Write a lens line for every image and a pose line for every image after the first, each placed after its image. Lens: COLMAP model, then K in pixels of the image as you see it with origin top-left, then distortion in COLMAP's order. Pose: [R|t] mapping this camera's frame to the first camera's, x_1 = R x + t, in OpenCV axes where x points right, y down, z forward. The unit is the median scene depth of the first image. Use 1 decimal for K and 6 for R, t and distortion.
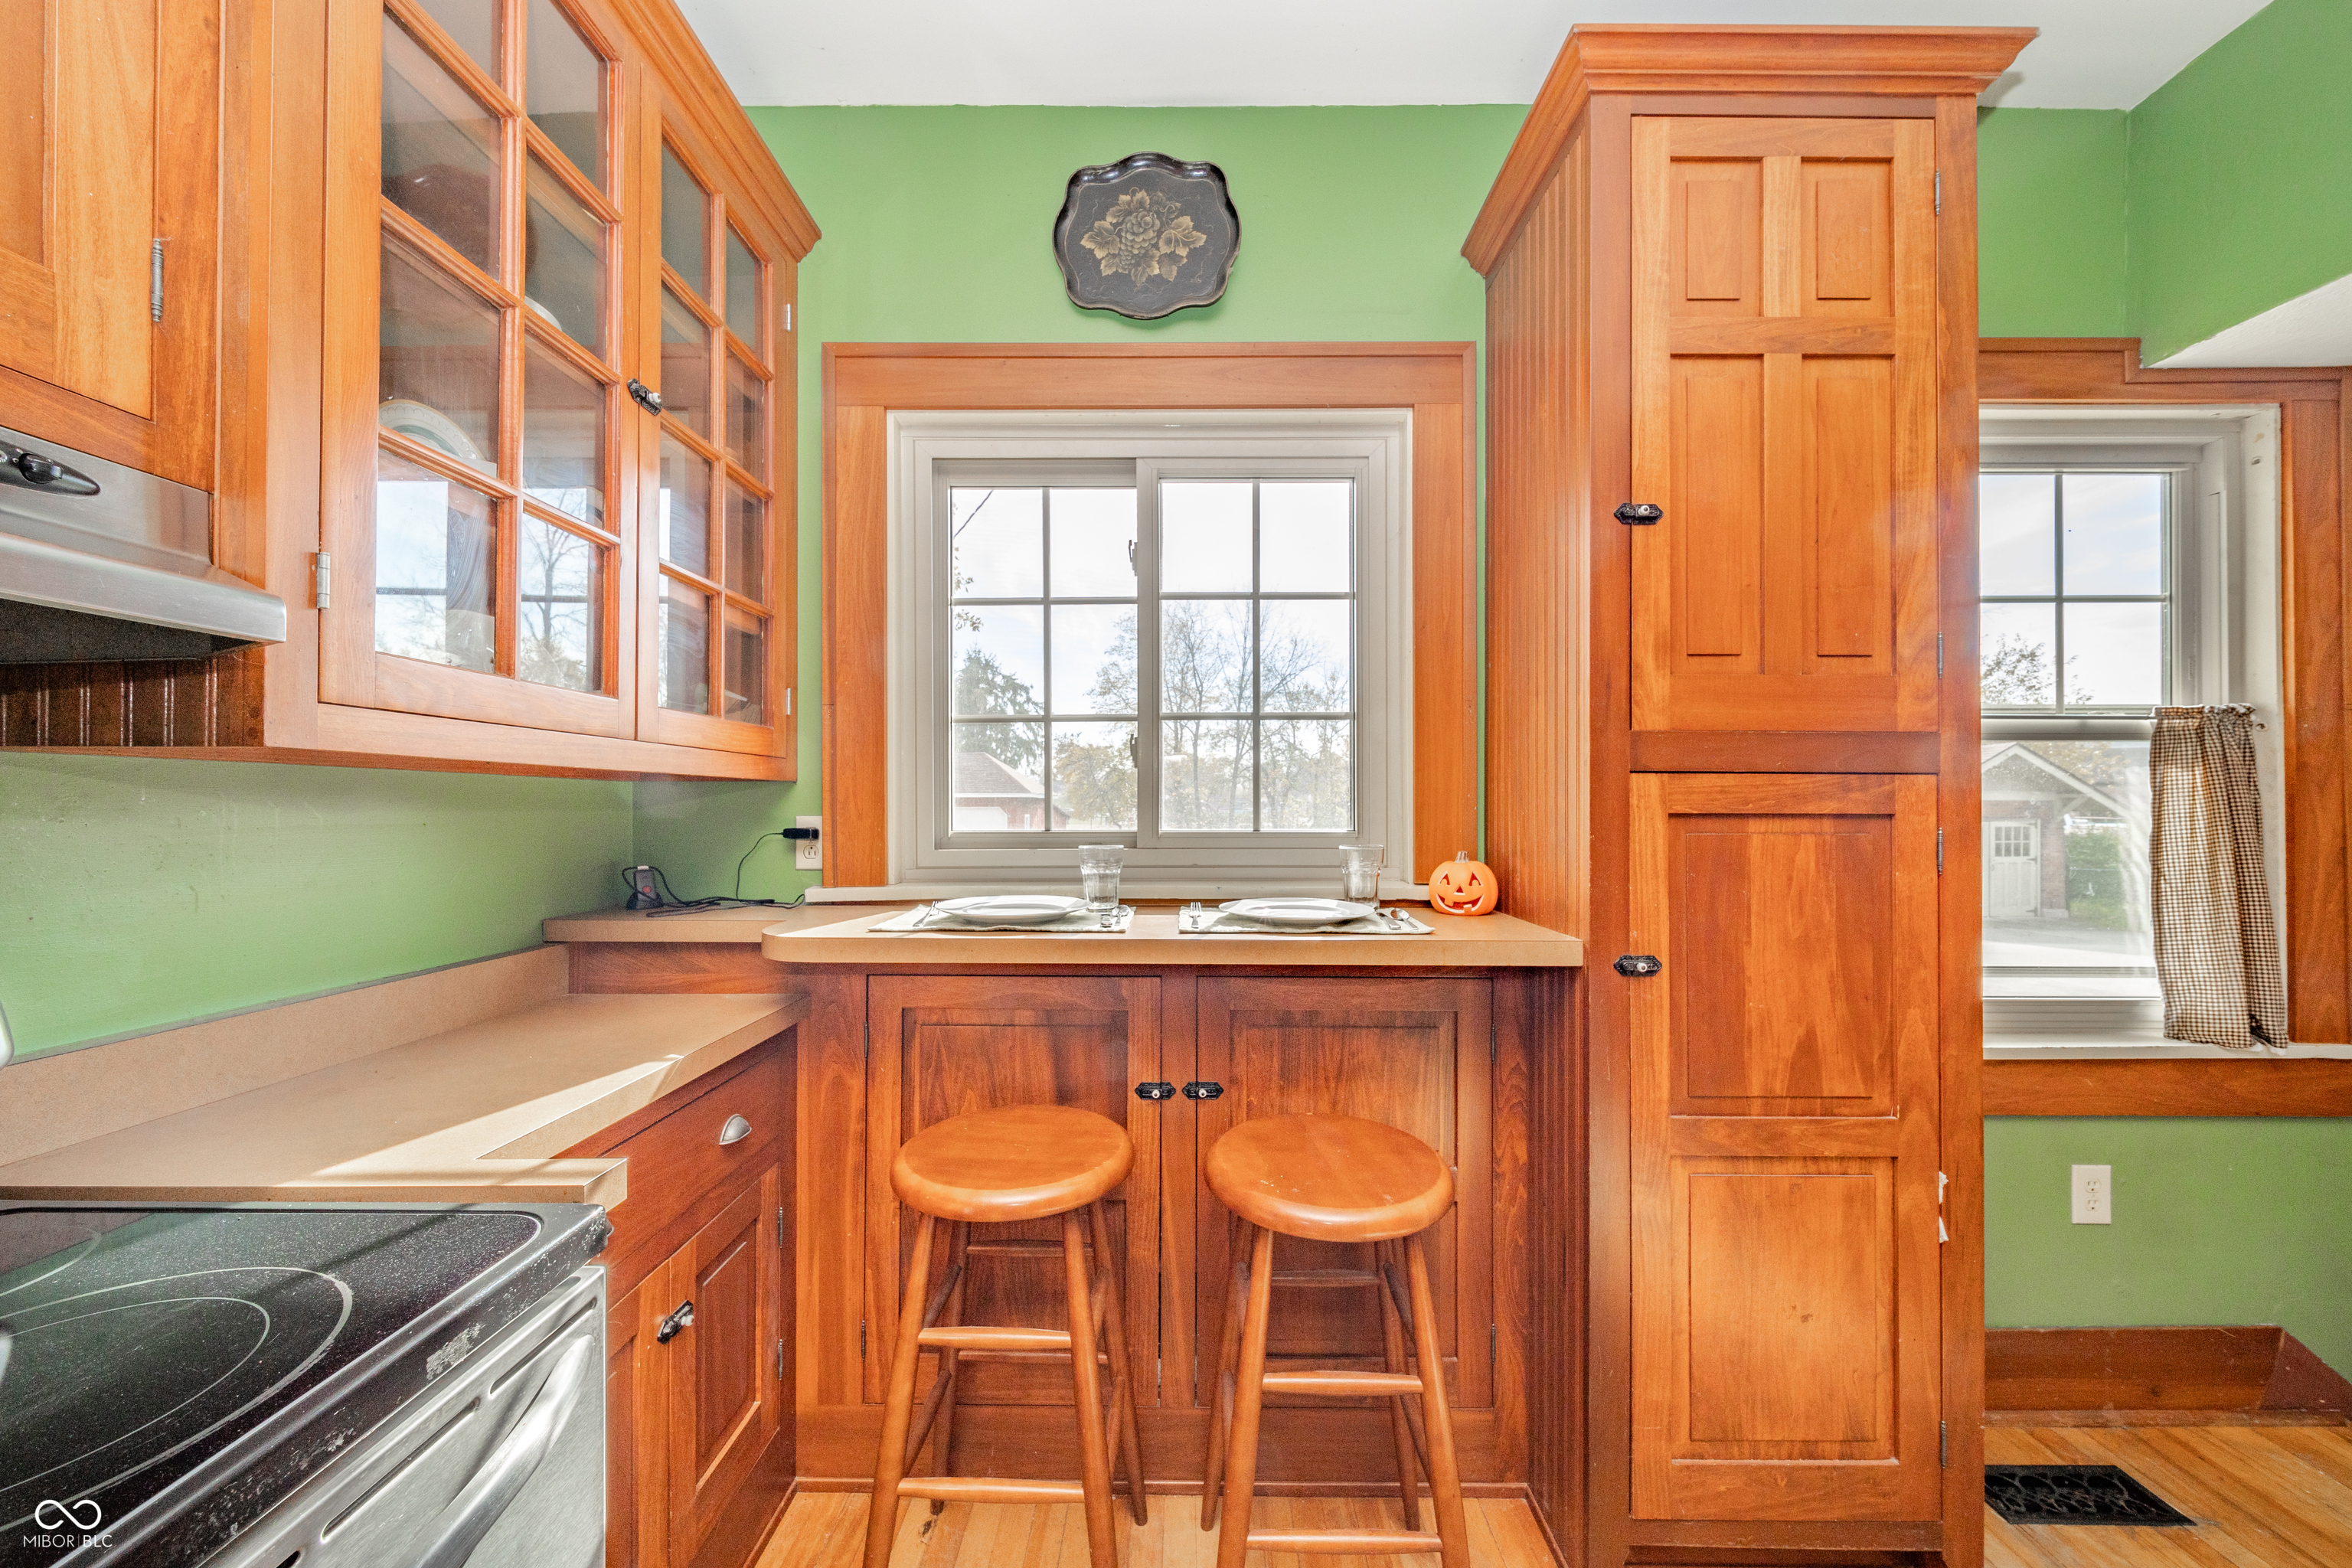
lens RADIAL K [[817.4, 0, 1174.1], [0, 817.4, 797.6], [0, 0, 1]] dist [0.006070, -0.000057]
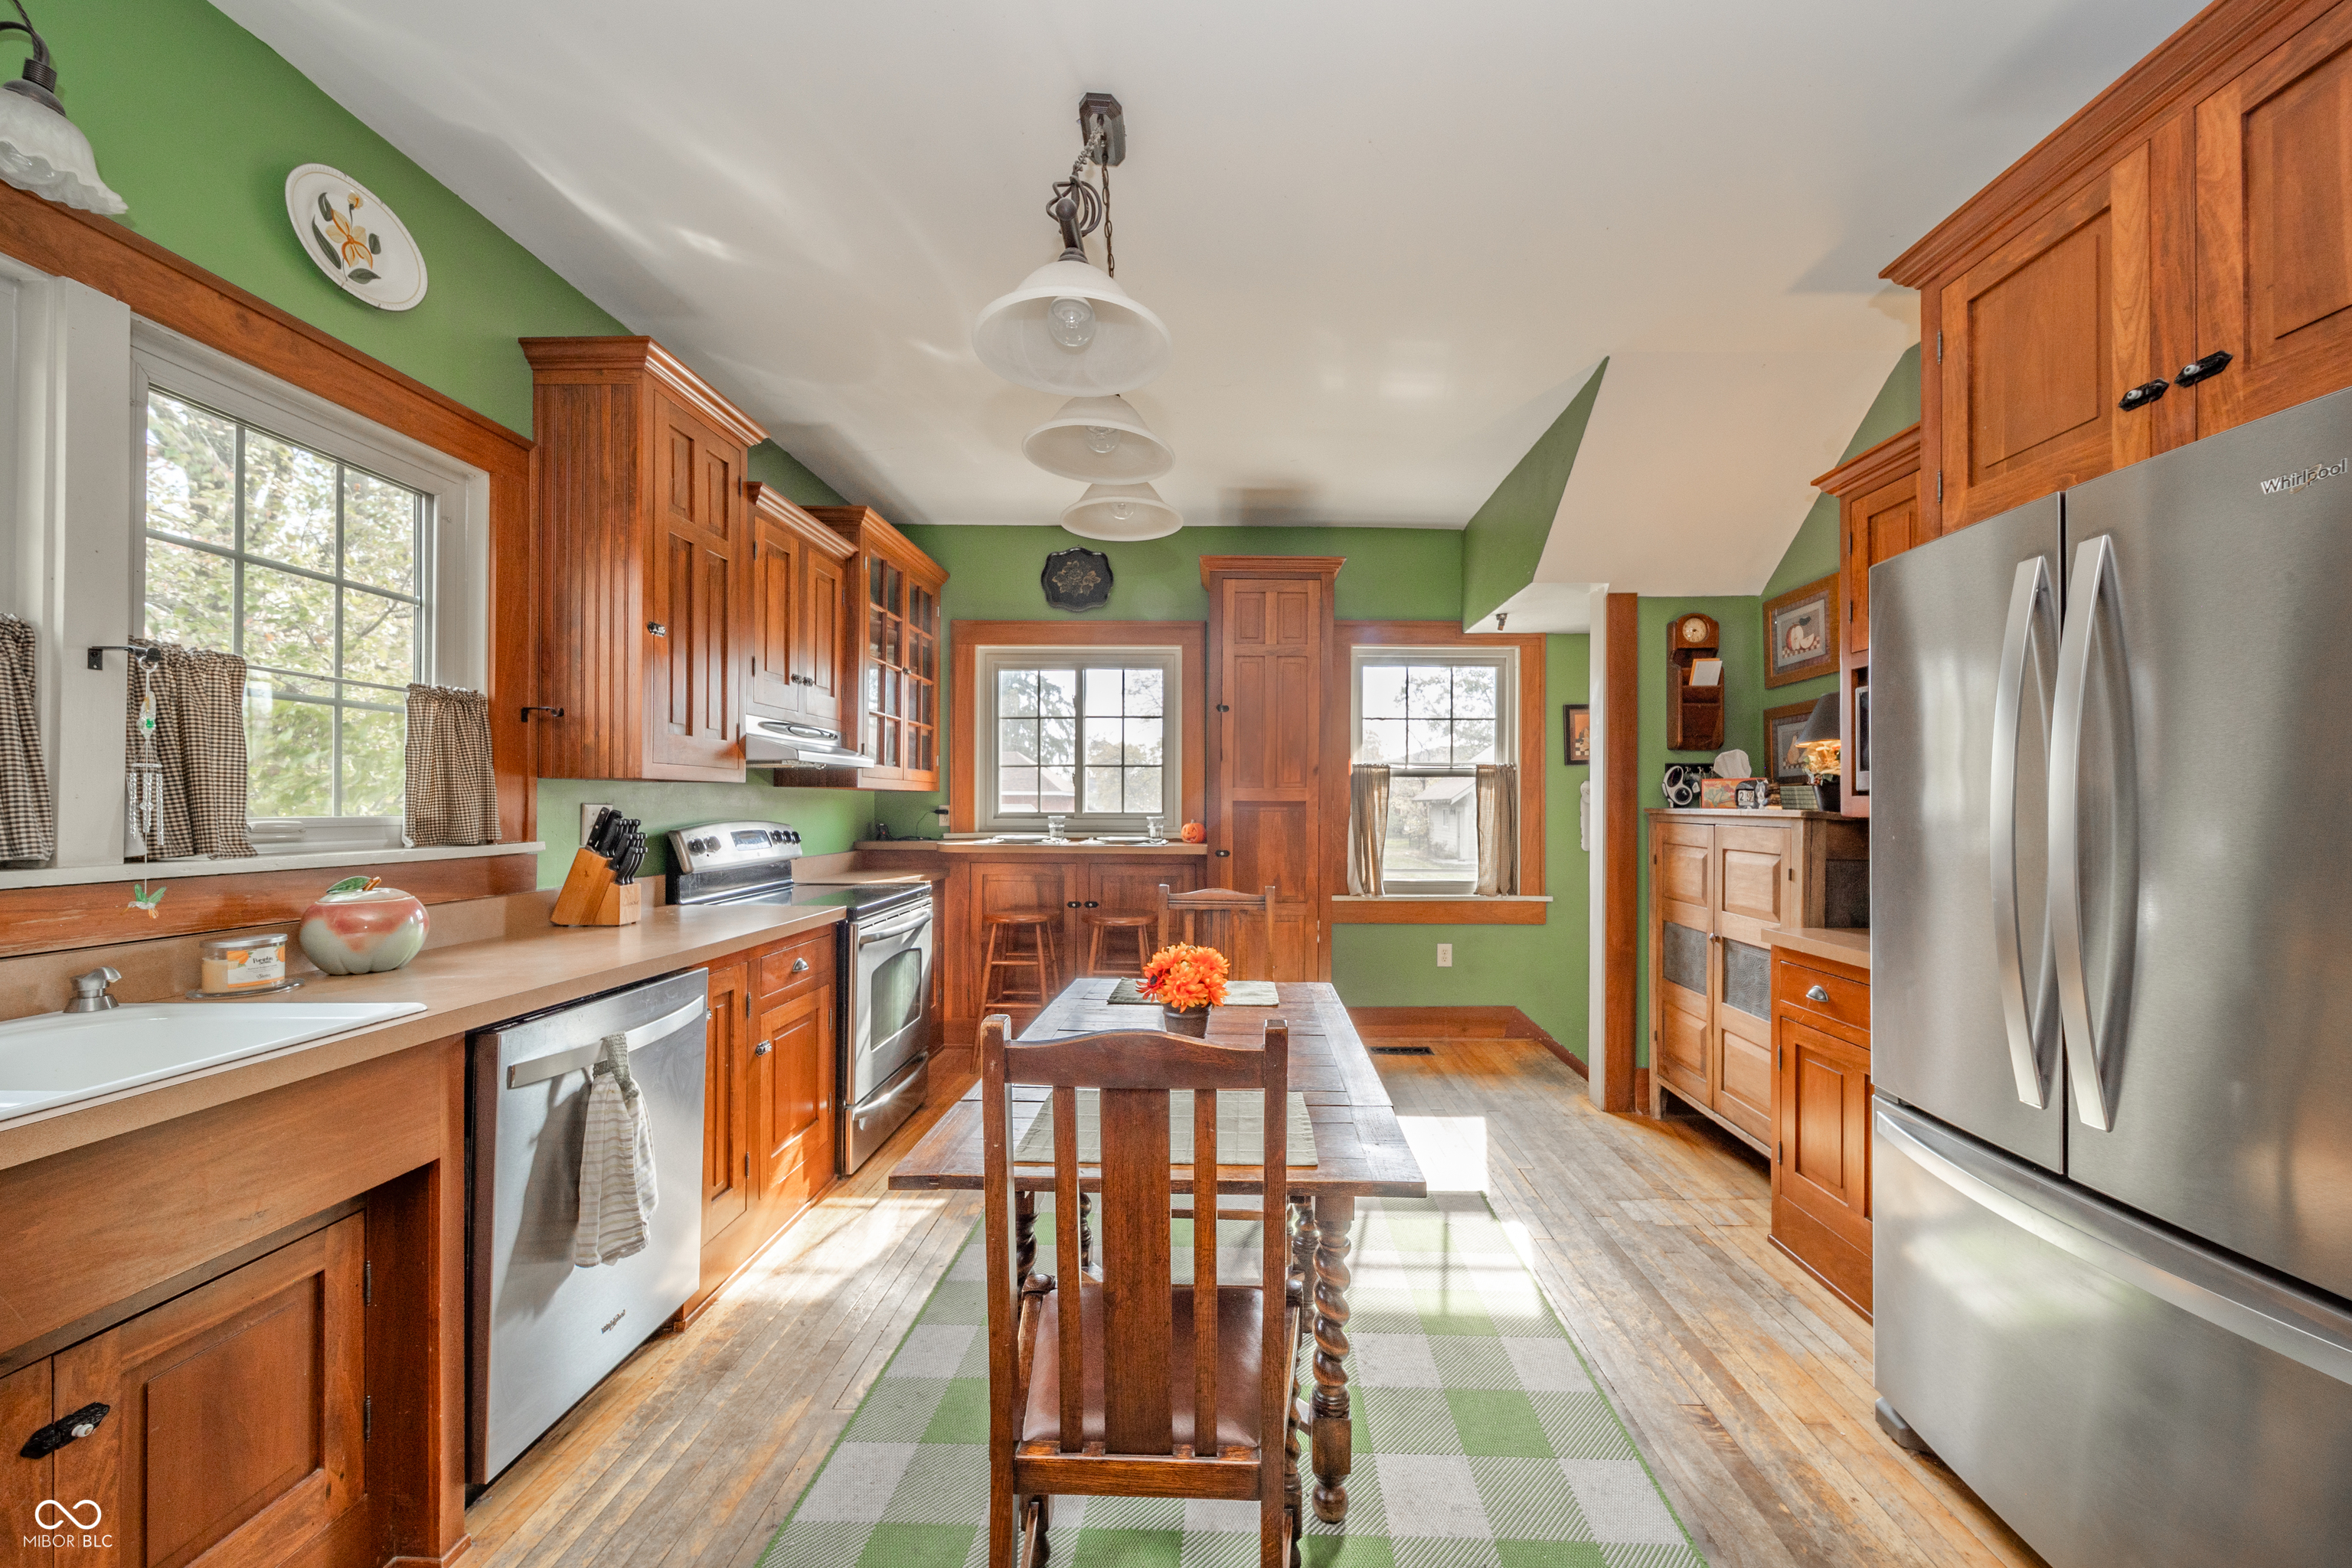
lens RADIAL K [[866.5, 0, 1218.0], [0, 866.5, 800.3], [0, 0, 1]] dist [-0.001338, -0.000206]
pose [[0.999982, 0.005893, -0.000643, 0.414710], [-0.005890, 0.999972, 0.004635, -0.008532], [0.000671, -0.004631, 0.999989, -1.721540]]
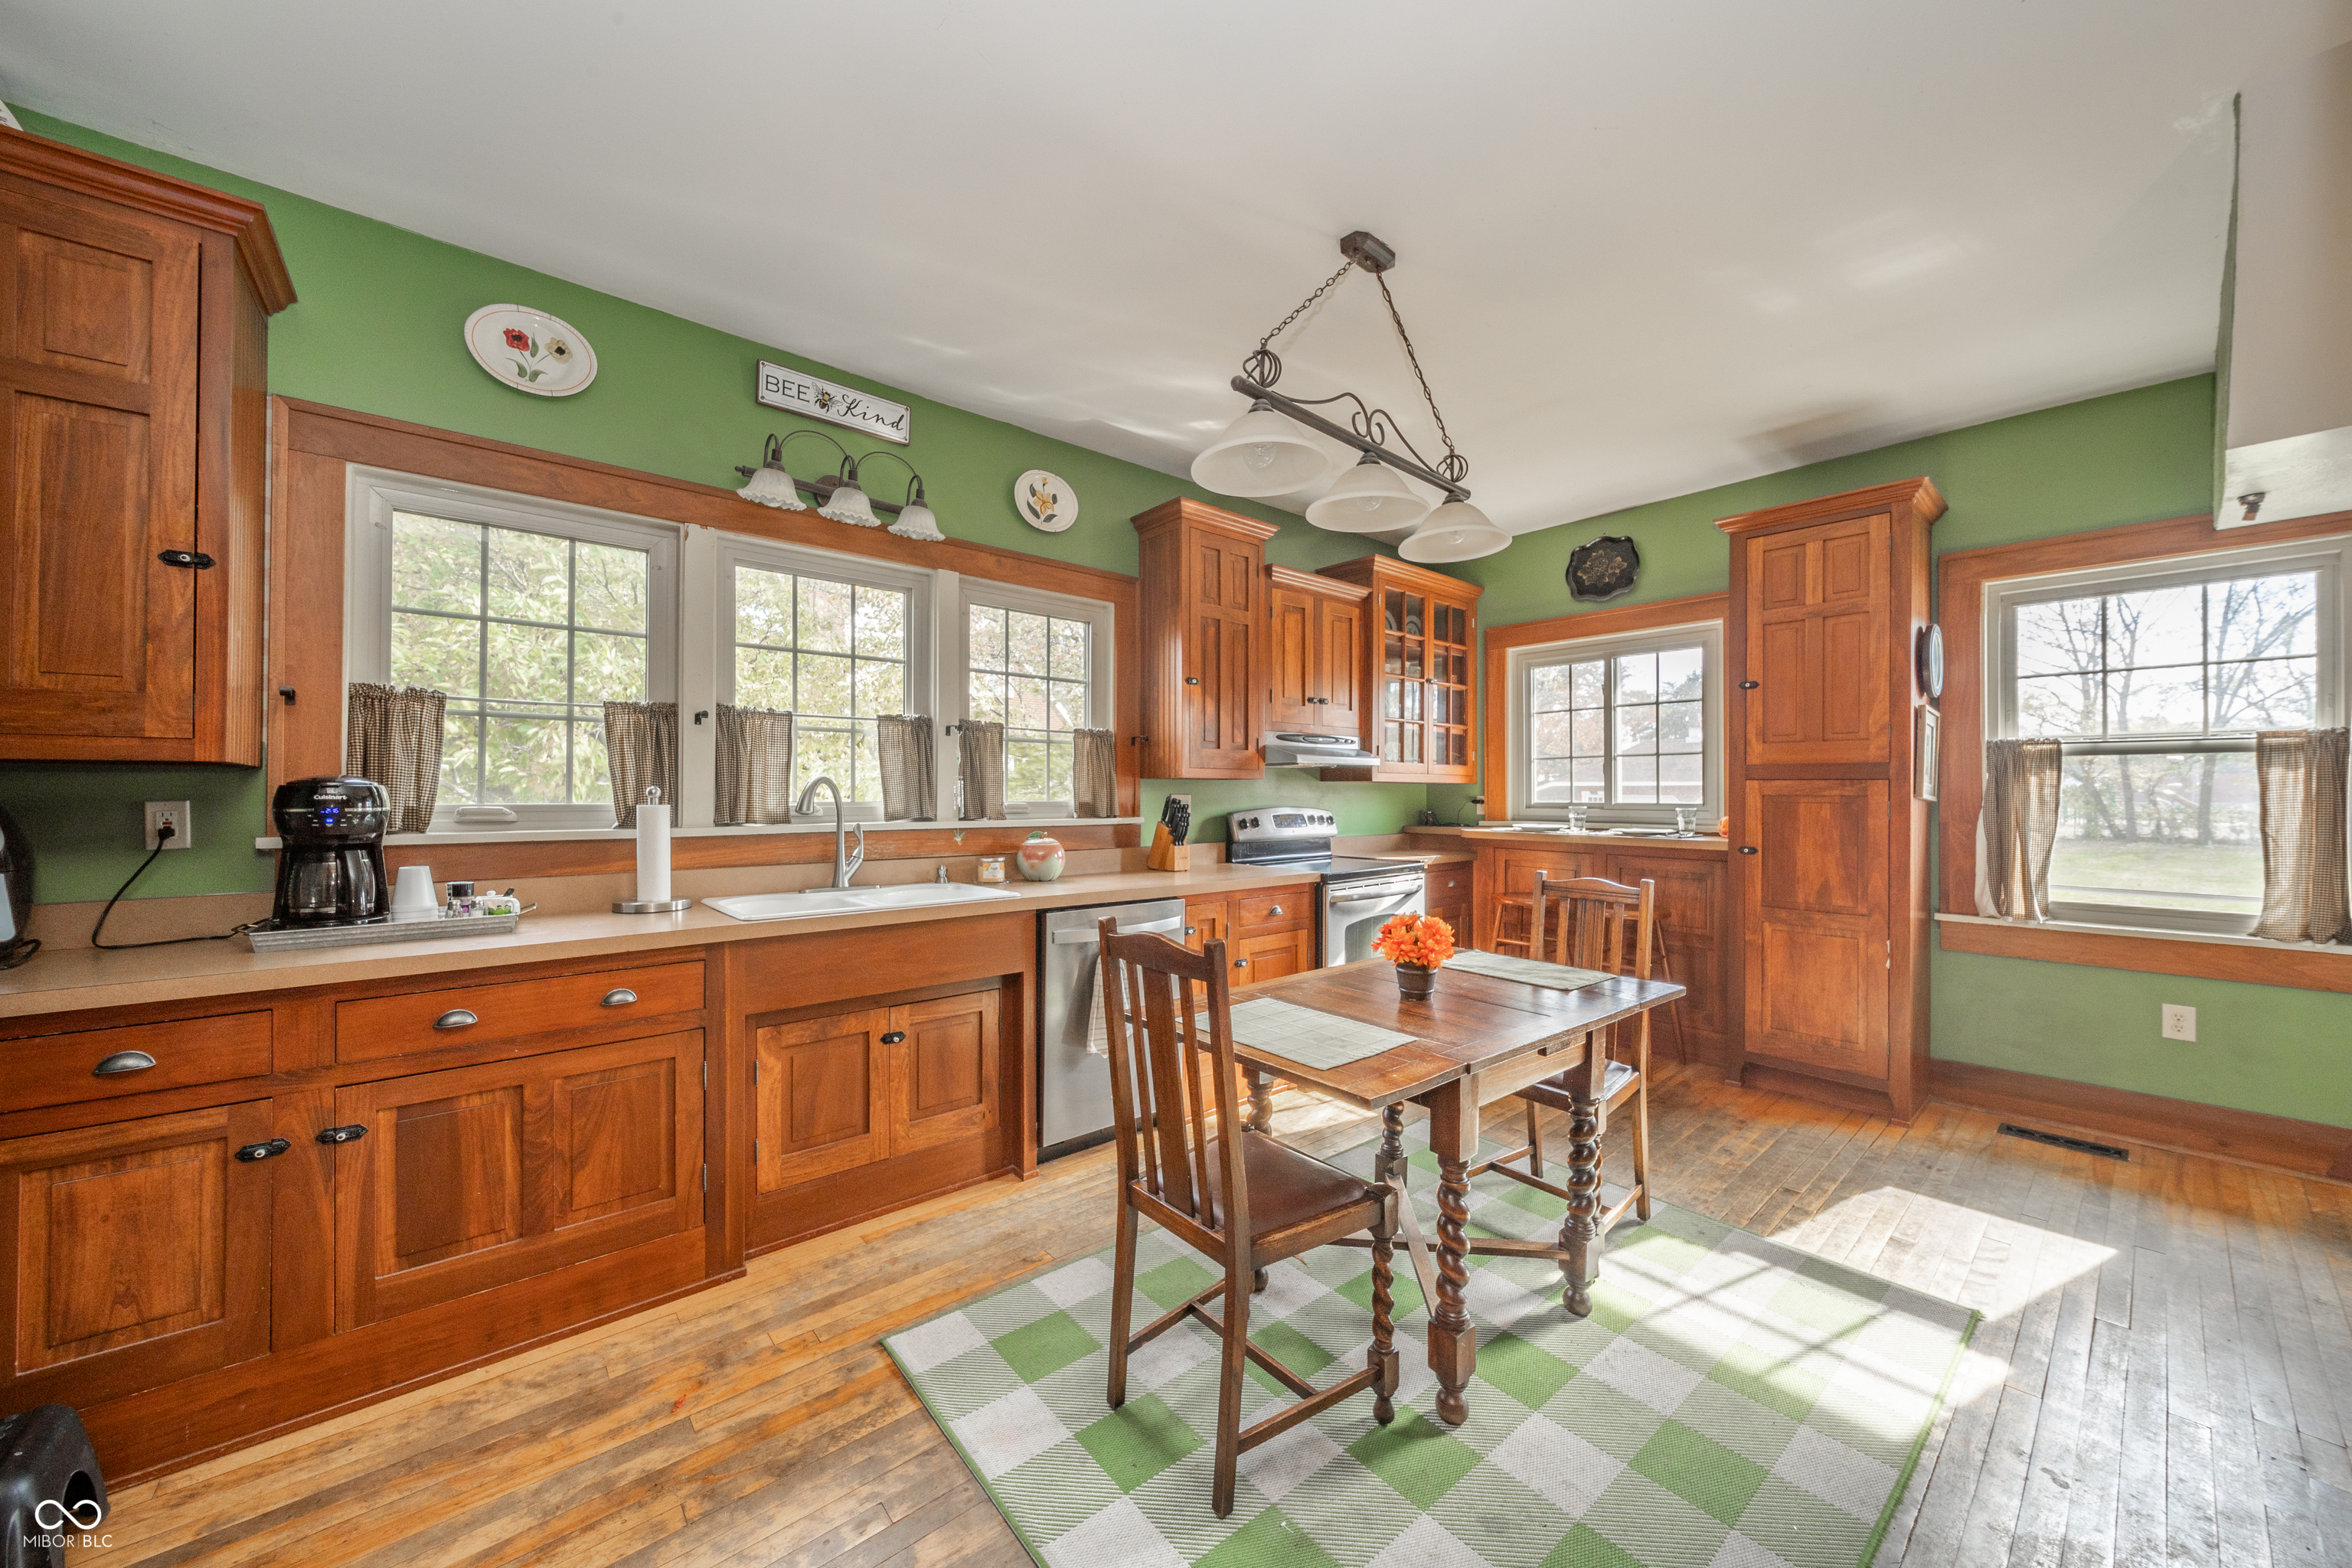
lens RADIAL K [[842.6, 0, 1181.9], [0, 842.6, 789.3], [0, 0, 1]] dist [-0.000770, -0.000332]
pose [[0.652048, 0.000194, -0.758177, 1.107008], [0.003209, 0.999990, 0.003016, -0.010014], [0.758171, -0.004400, 0.652041, -1.713728]]
